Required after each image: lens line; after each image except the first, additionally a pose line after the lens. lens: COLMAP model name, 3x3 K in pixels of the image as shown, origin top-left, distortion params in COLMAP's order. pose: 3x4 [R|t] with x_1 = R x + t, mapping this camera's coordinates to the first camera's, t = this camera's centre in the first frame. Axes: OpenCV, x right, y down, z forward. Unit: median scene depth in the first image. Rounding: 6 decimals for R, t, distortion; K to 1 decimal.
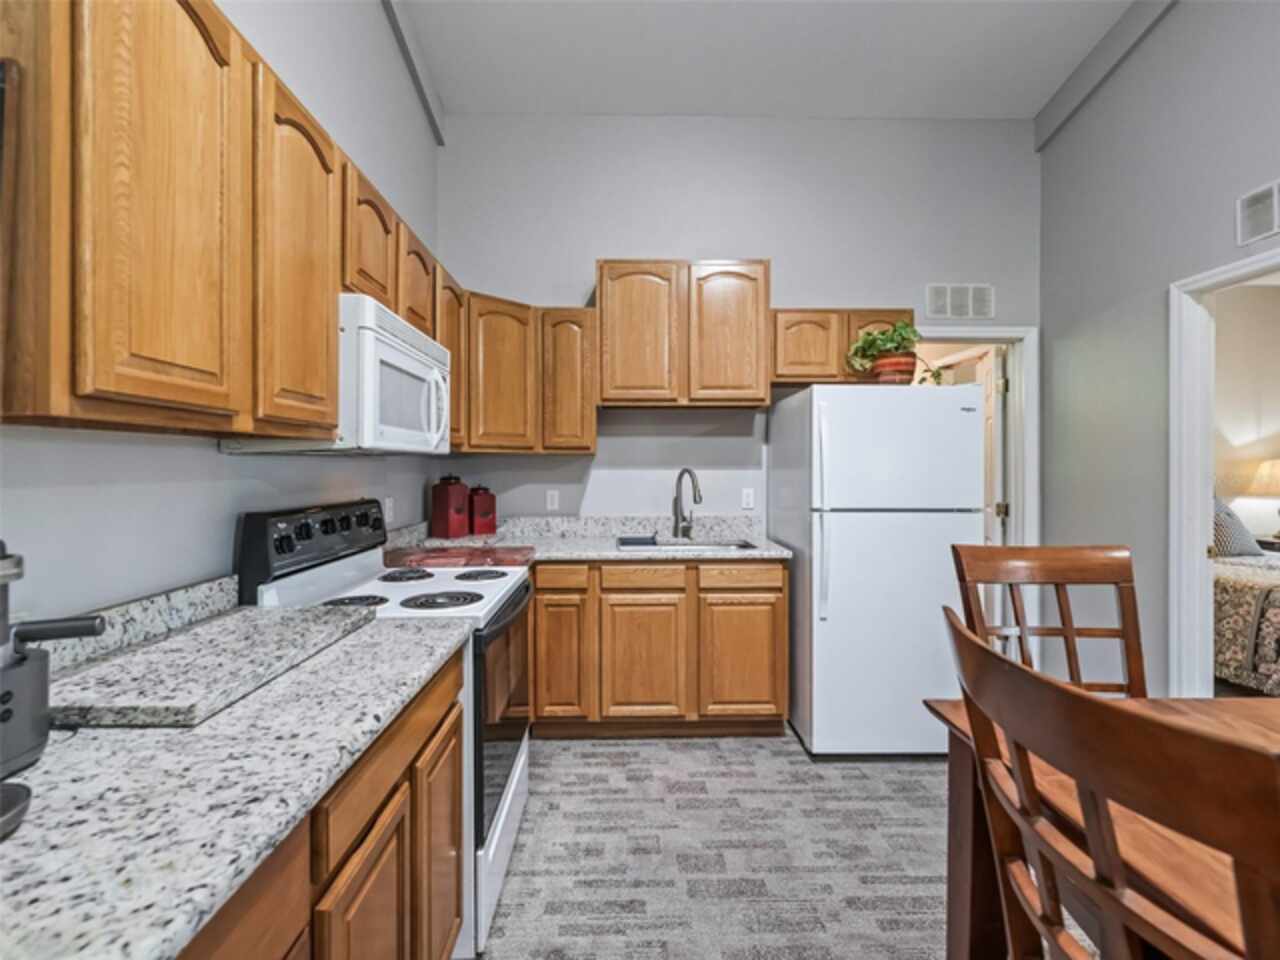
lens RADIAL K [[583.4, 0, 635.4], [0, 583.4, 469.2], [0, 0, 1]] dist [0.025102, 0.000015]
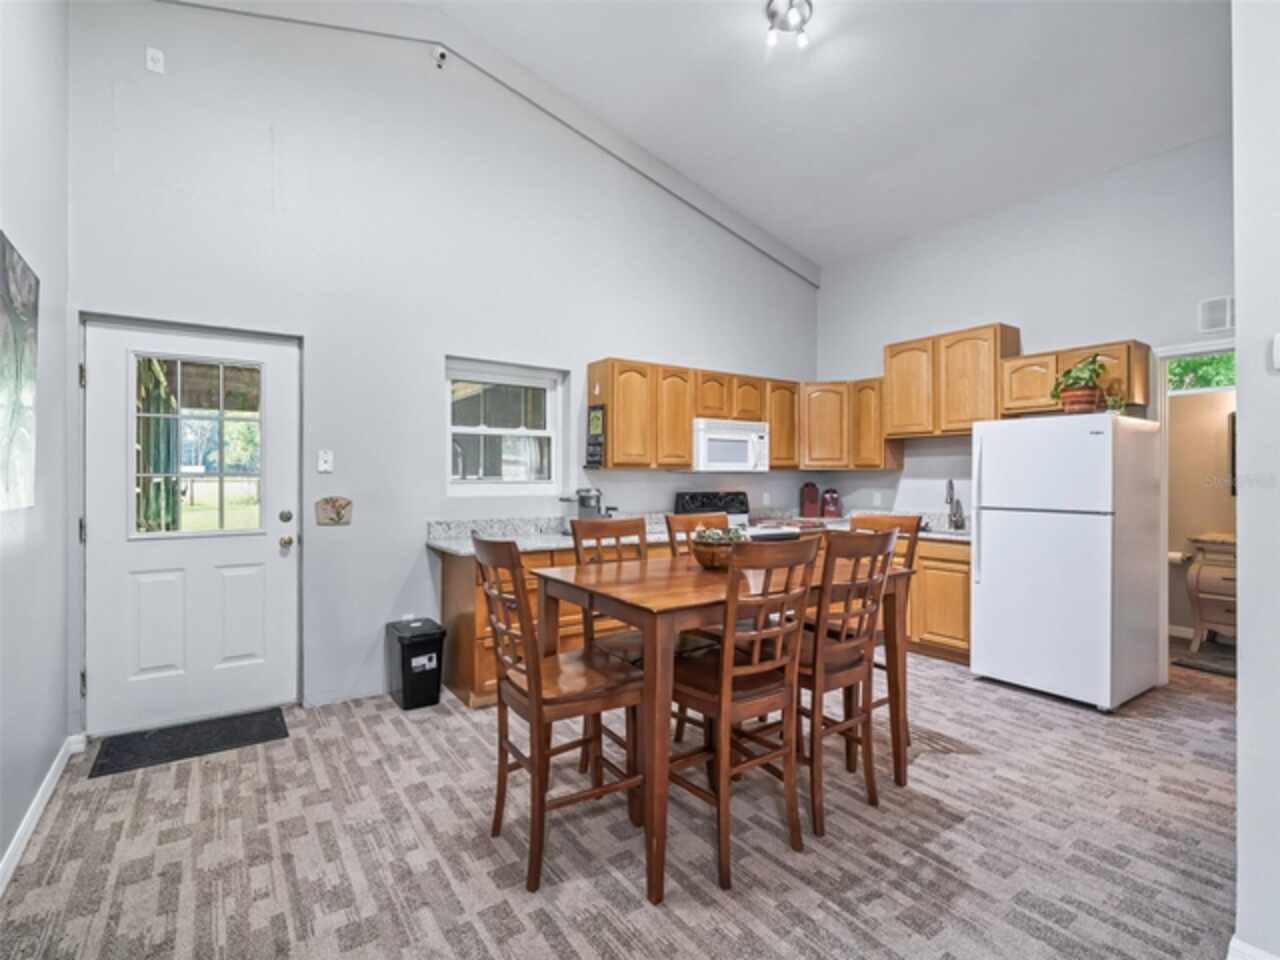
lens RADIAL K [[616.5, 0, 640.0], [0, 616.5, 480.0], [0, 0, 1]] dist [-0.000138, -0.000007]
pose [[0.555235, 0.003911, -0.831684, 1.005446], [-0.003080, 0.999992, 0.002647, -0.000548], [0.831688, 0.001092, 0.555243, -0.492115]]
